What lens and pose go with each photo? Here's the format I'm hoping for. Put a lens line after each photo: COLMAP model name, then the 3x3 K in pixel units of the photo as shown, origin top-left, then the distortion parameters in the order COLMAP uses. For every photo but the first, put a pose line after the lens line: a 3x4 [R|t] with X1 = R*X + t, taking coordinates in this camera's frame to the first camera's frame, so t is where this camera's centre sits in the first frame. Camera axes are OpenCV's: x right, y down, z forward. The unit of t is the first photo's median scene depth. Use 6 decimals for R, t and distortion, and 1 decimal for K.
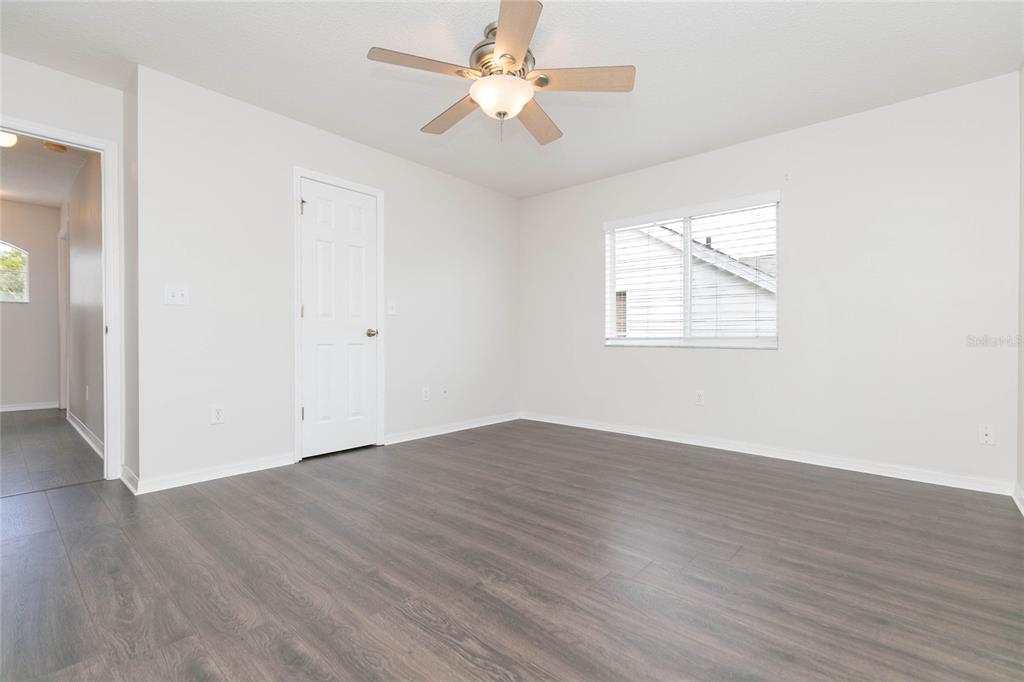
lens RADIAL K [[462.1, 0, 515.8], [0, 462.1, 340.1], [0, 0, 1]] dist [0.005883, -0.000863]
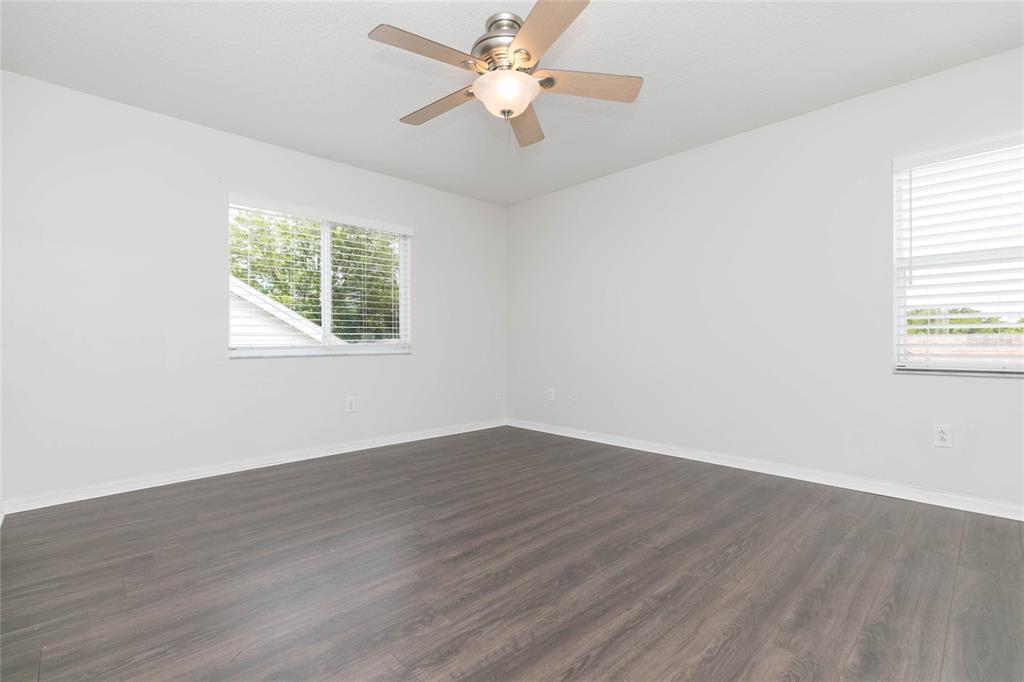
lens RADIAL K [[462.1, 0, 515.3], [0, 462.1, 340.3], [0, 0, 1]] dist [0.005883, -0.000863]
pose [[0.076832, -0.004027, 0.997036, -1.070244], [0.006017, 0.999976, 0.003576, -0.033119], [-0.997026, 0.005724, 0.076855, 1.011521]]
